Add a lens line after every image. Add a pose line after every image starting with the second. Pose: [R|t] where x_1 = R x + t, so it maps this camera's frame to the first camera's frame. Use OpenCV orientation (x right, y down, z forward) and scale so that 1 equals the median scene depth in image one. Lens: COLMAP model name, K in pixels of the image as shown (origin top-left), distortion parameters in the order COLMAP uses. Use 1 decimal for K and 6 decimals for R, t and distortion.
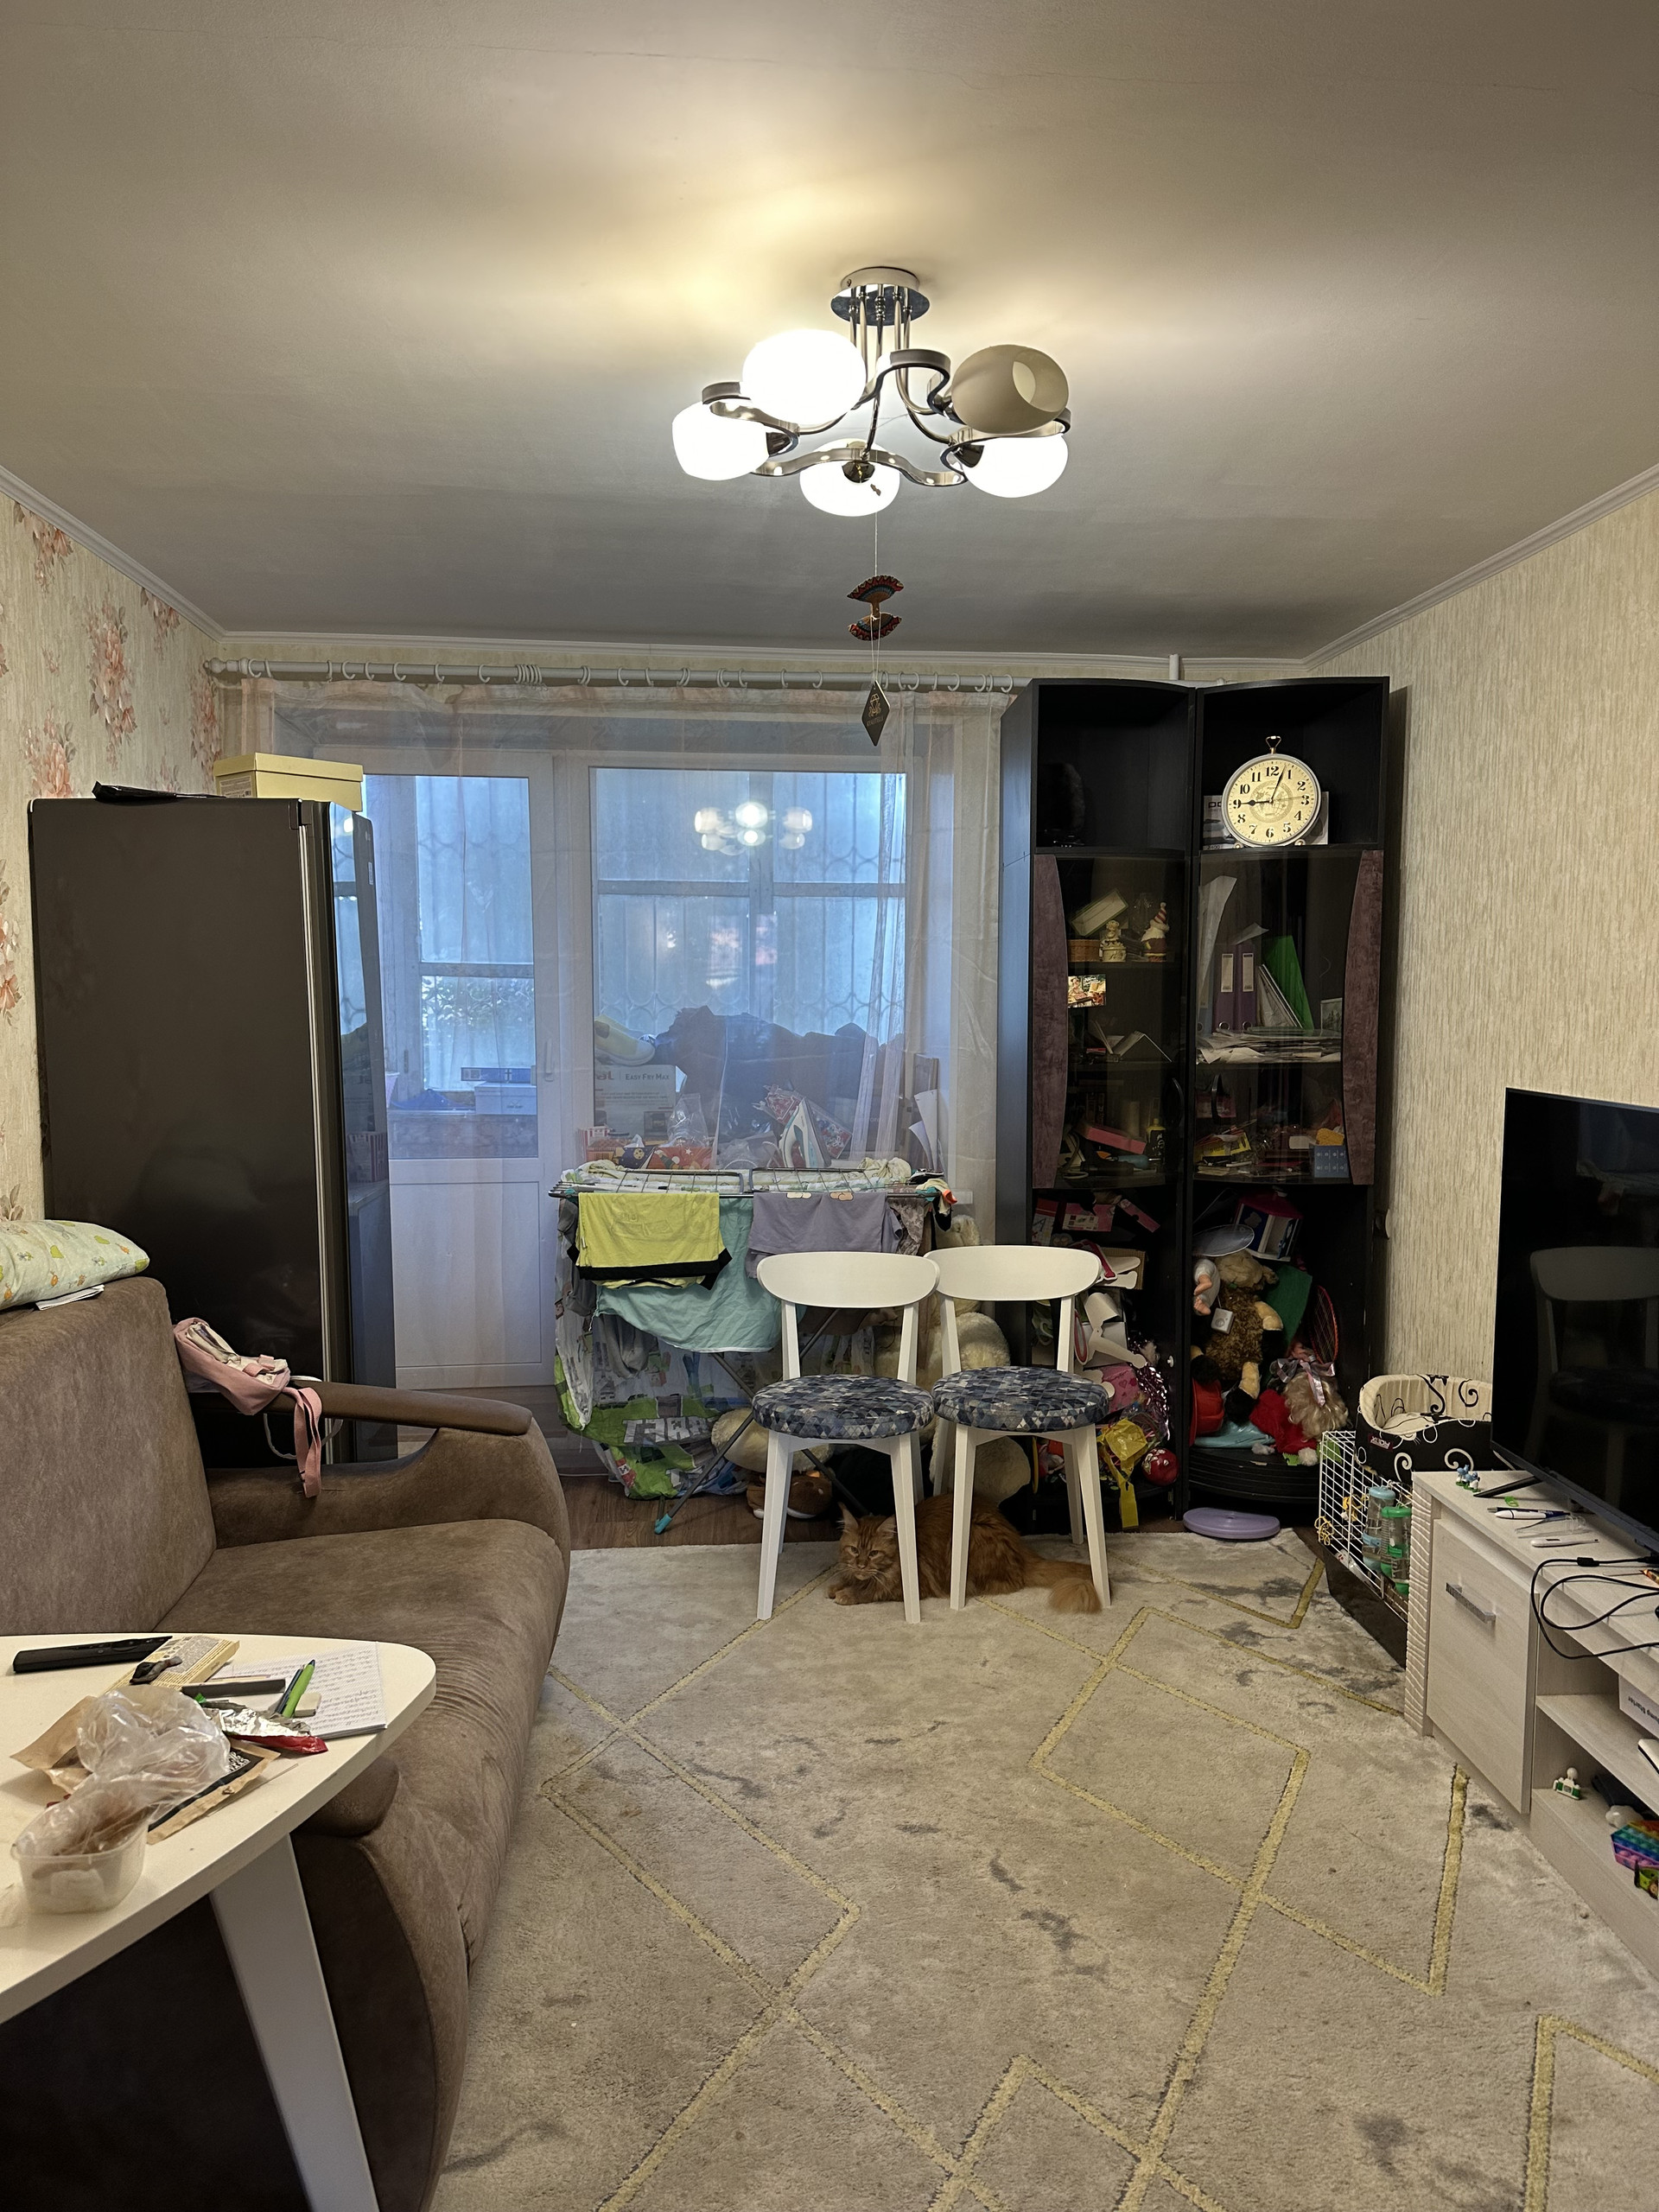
lens RADIAL K [[1531.6, 0, 835.2], [0, 1531.6, 1115.3], [0, 0, 1]] dist [-0.010789, -0.015110]
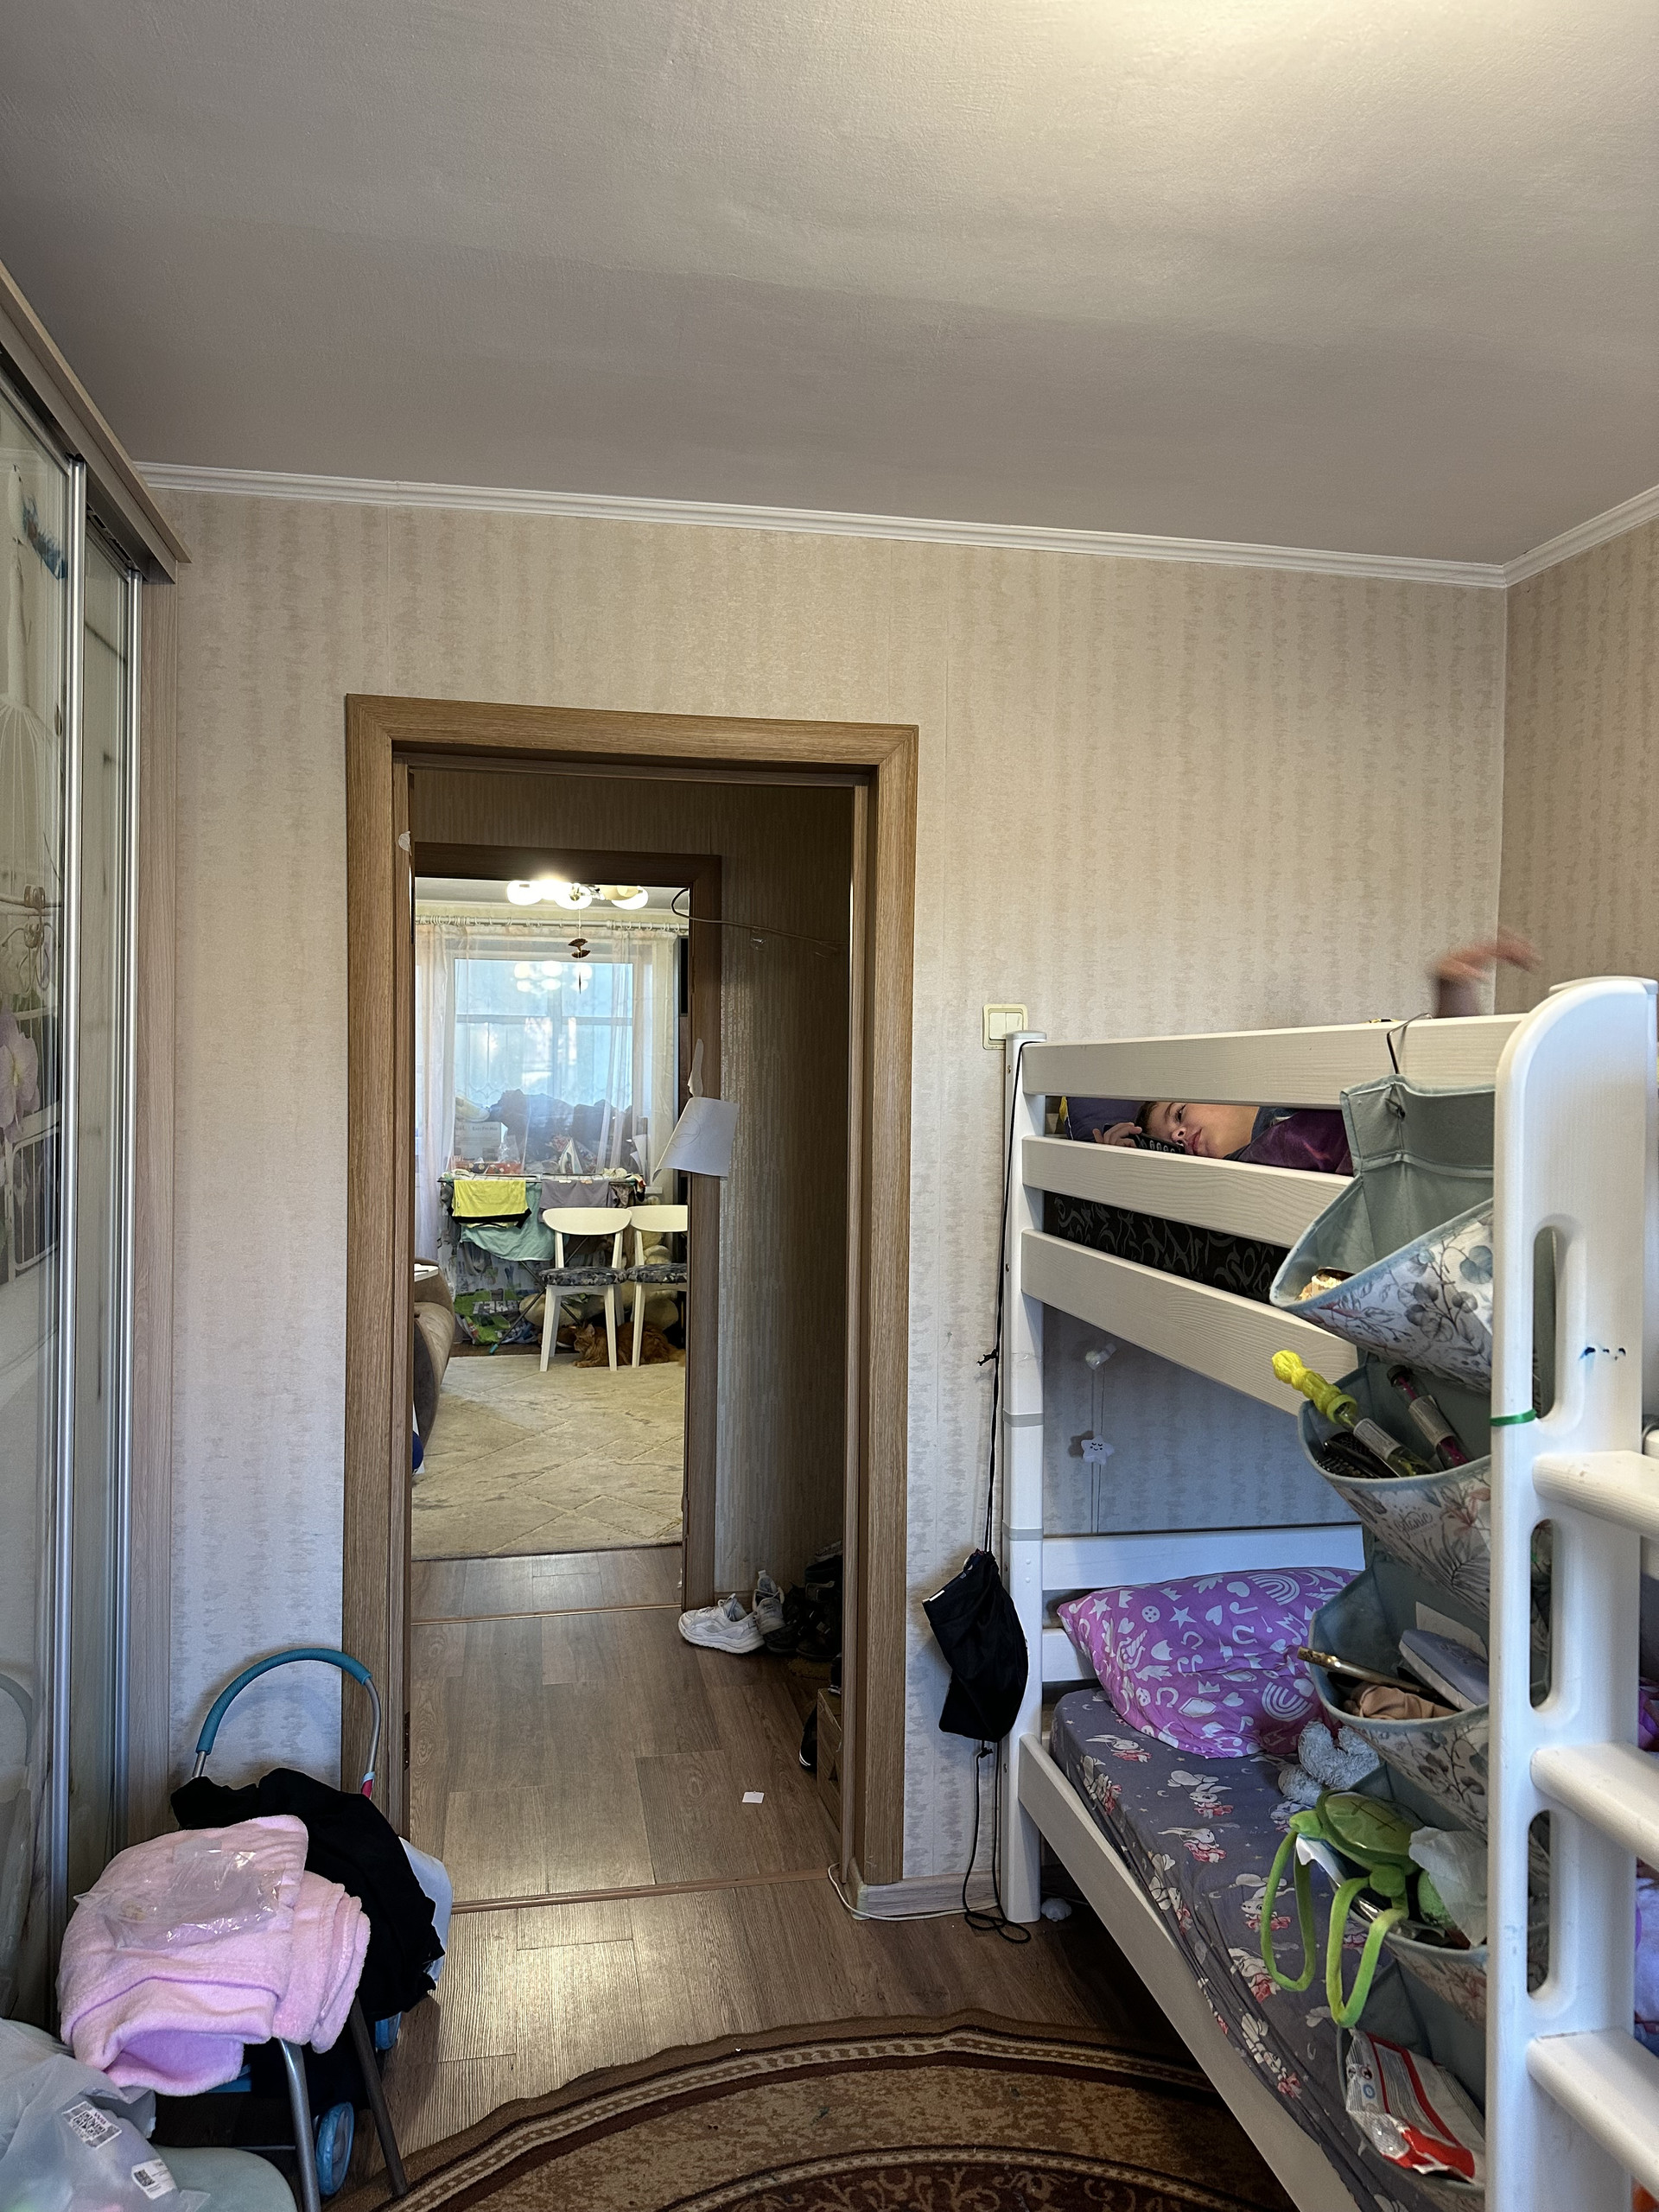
lens RADIAL K [[1531.6, 0, 832.2], [0, 1531.6, 1093.5], [0, 0, 1]] dist [-0.010789, -0.015110]
pose [[0.993255, 0.009563, 0.115554, 0.089711], [-0.000646, 0.997034, -0.076957, 0.090458], [-0.115947, 0.076363, 0.990316, -1.023131]]
